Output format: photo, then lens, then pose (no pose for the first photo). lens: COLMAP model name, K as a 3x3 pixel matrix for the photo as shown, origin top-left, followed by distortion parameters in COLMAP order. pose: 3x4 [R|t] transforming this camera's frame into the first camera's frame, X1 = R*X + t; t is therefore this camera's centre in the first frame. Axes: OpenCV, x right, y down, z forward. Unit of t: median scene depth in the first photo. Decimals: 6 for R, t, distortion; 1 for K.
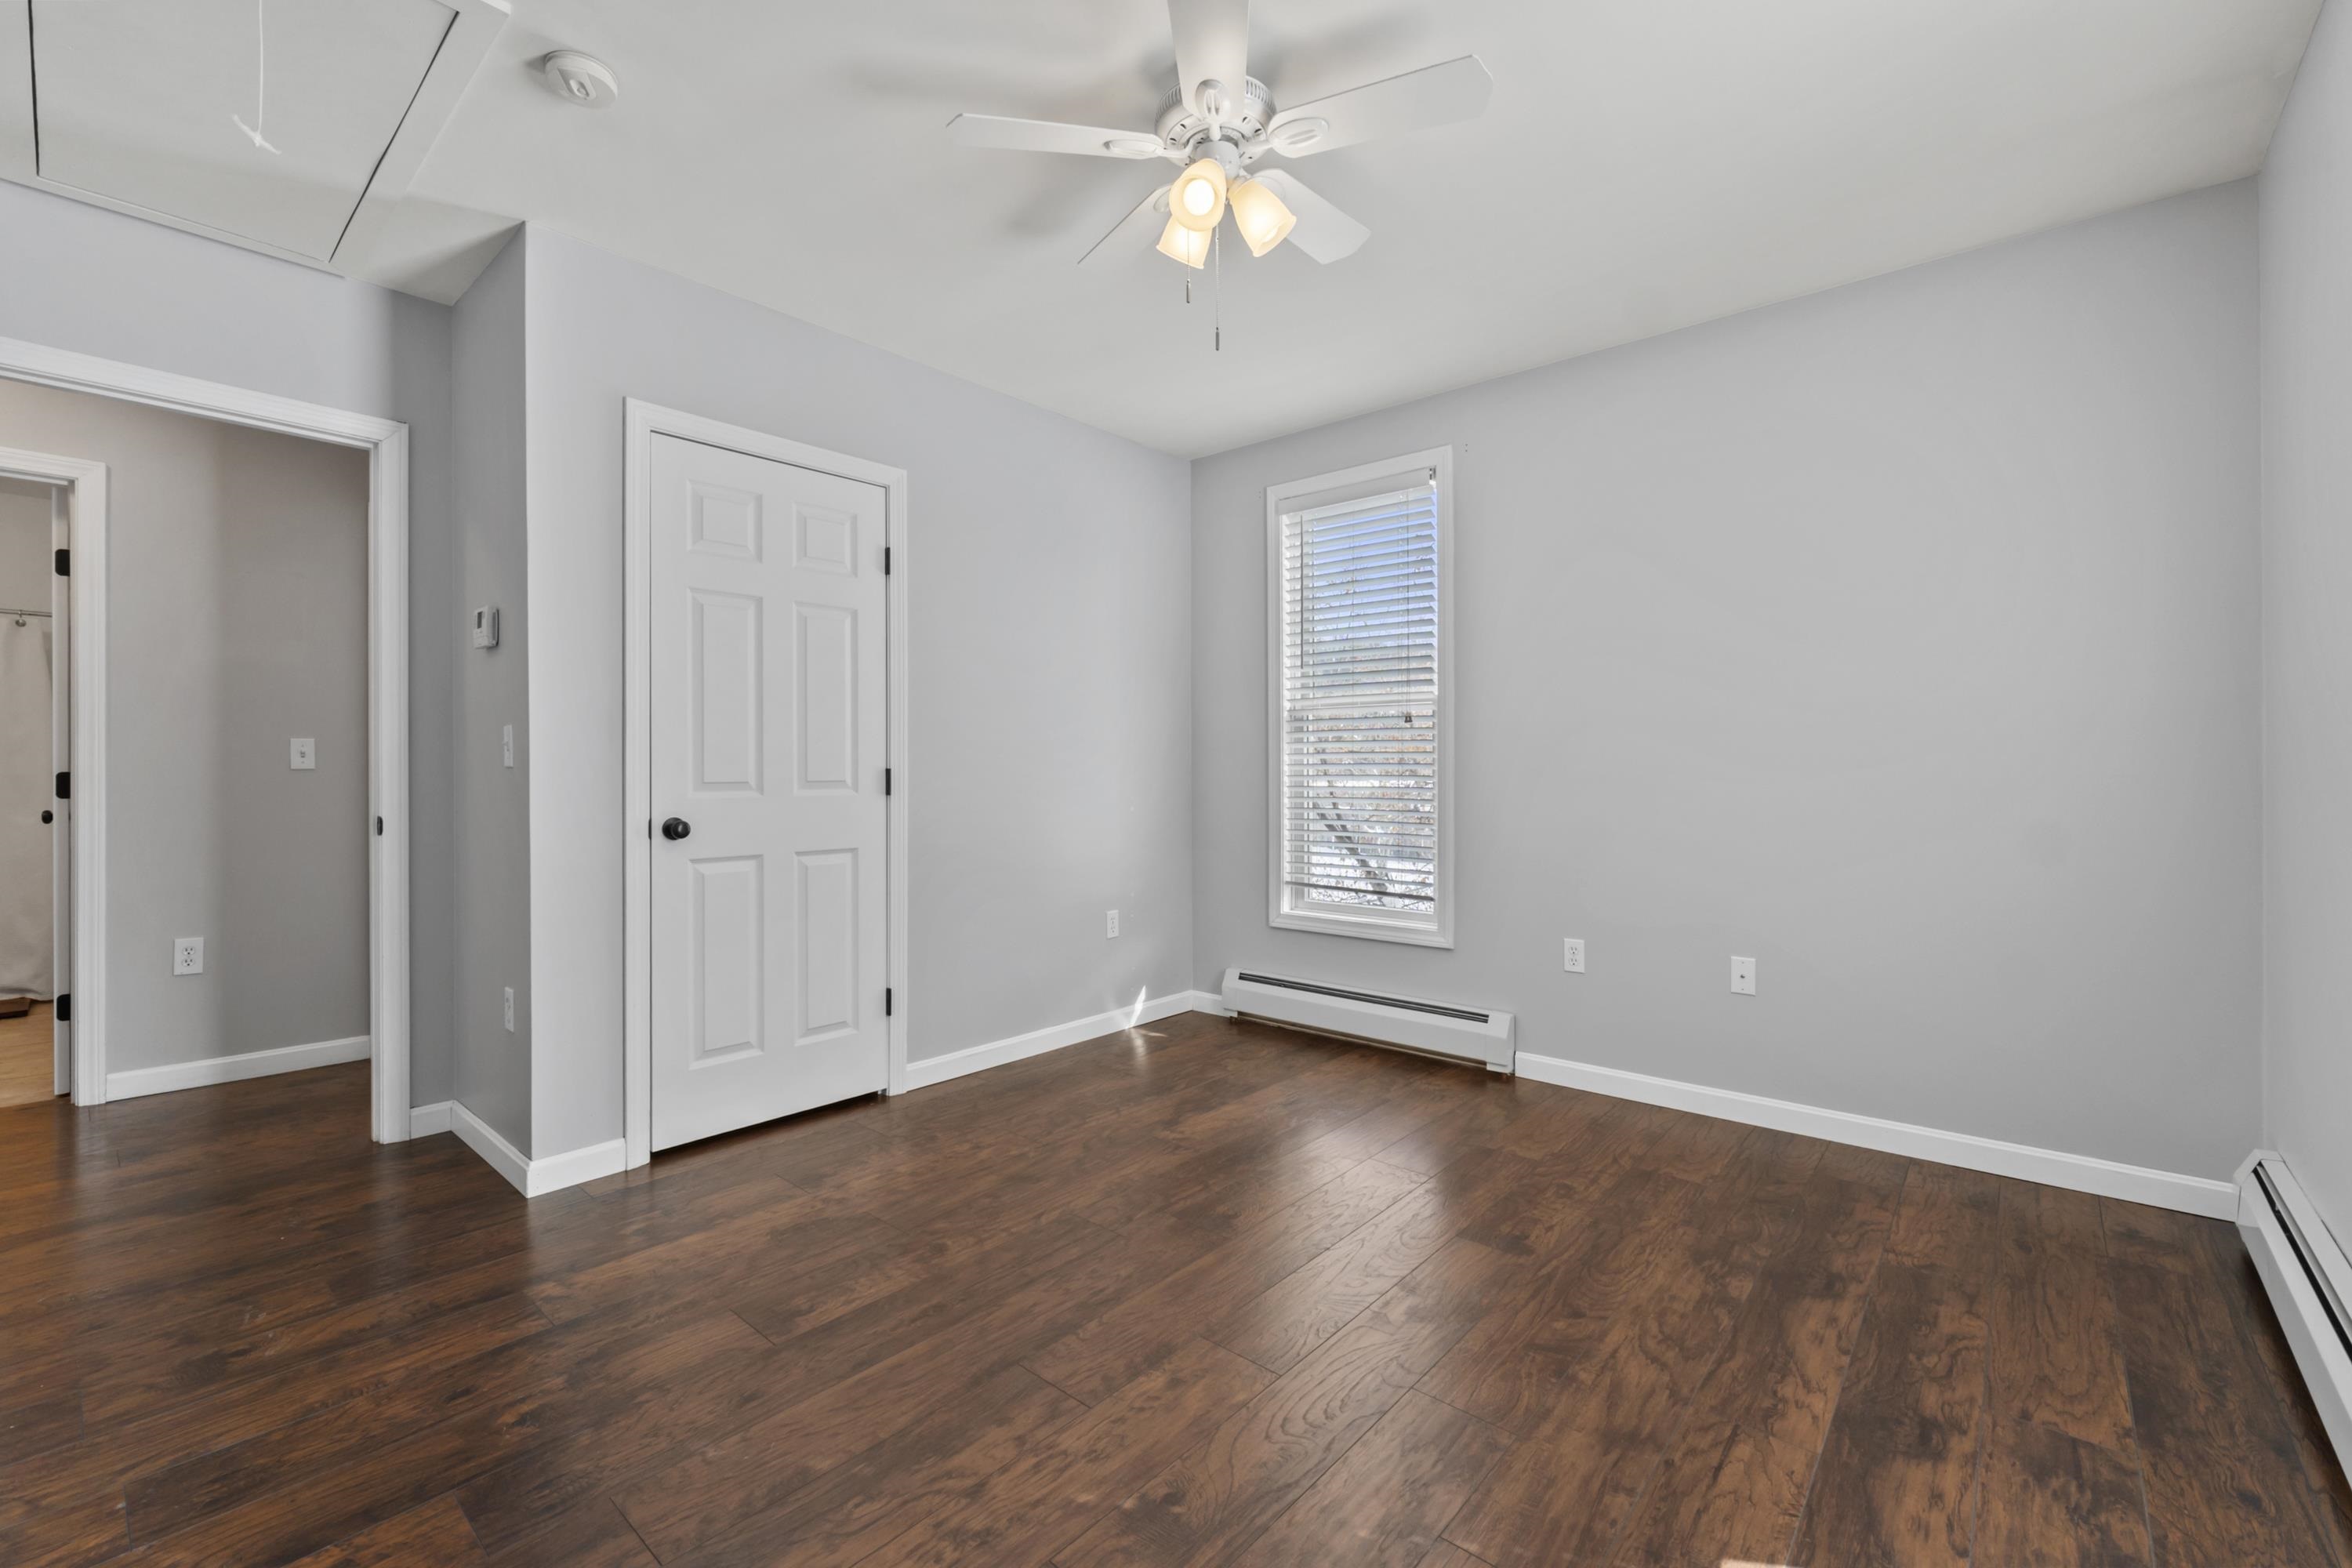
lens RADIAL K [[991.8, 0, 1164.6], [0, 991.8, 764.9], [0, 0, 1]] dist [-0.007829, -0.000618]
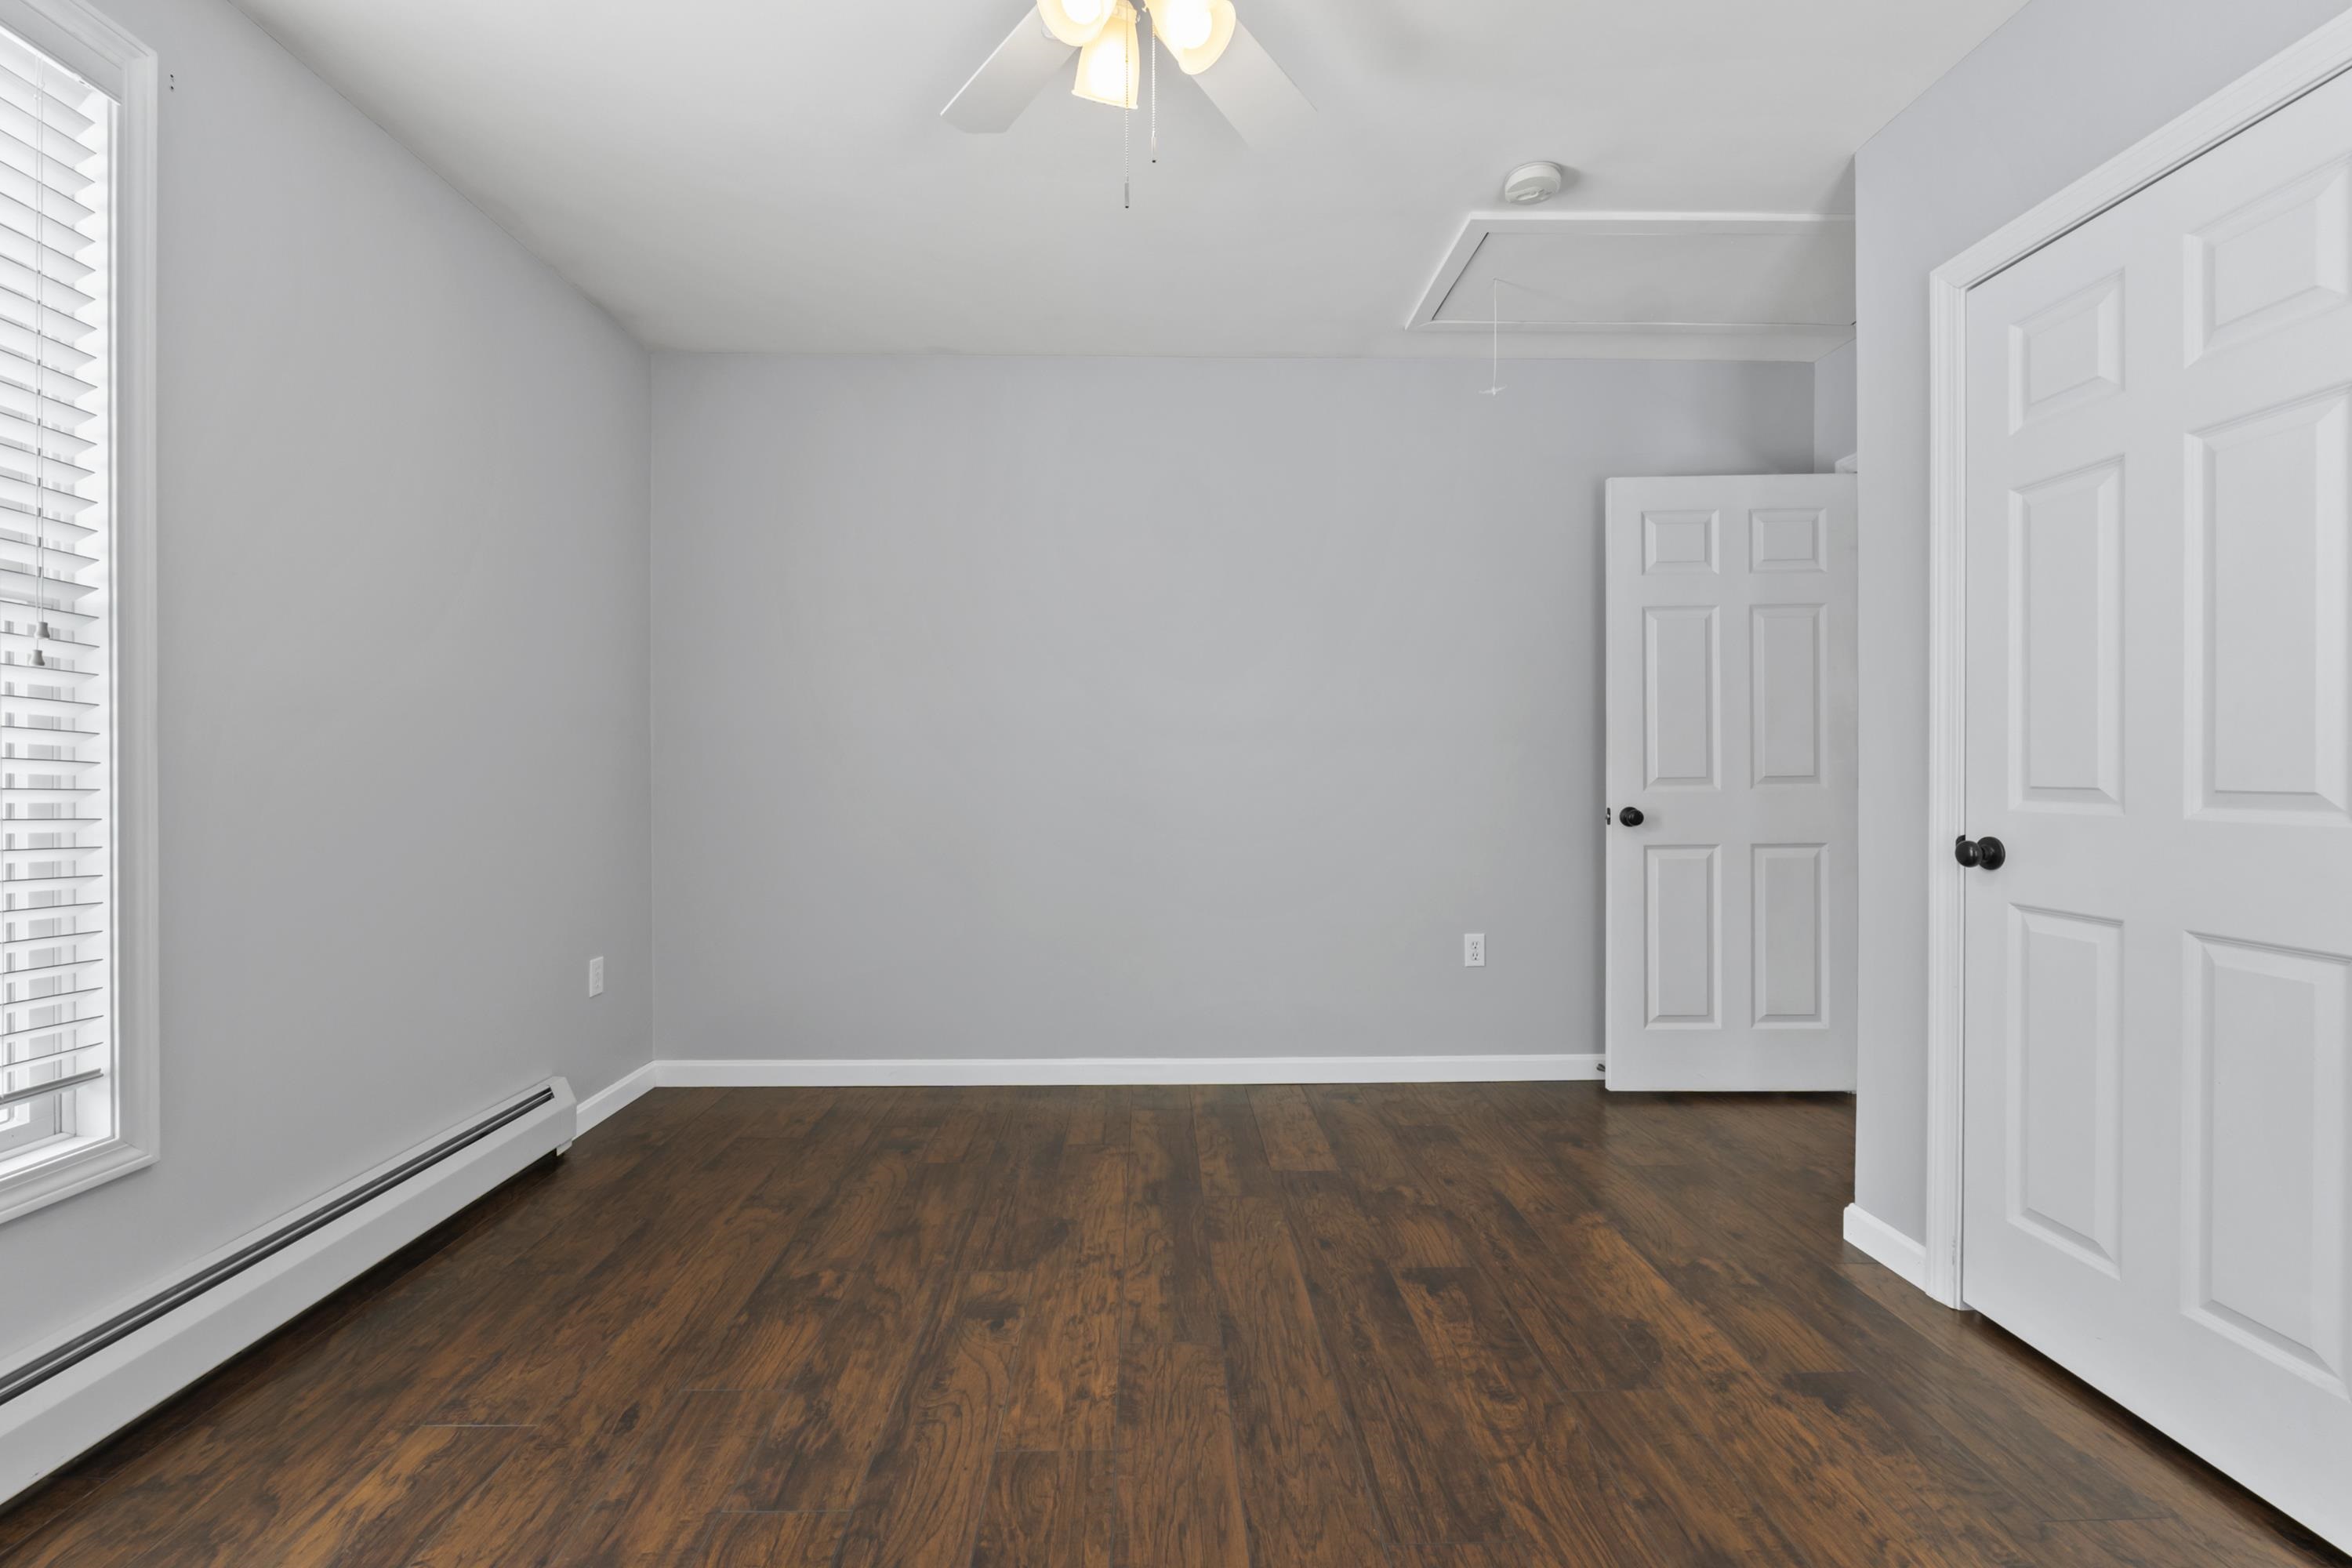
lens RADIAL K [[991.8, 0, 1166.6], [0, 991.8, 778.1], [0, 0, 1]] dist [-0.007829, -0.000618]
pose [[-0.739046, 0.006763, -0.673621, 0.582960], [0.003255, 0.999974, 0.006469, 0.009610], [0.673647, 0.002588, -0.739049, 1.716053]]
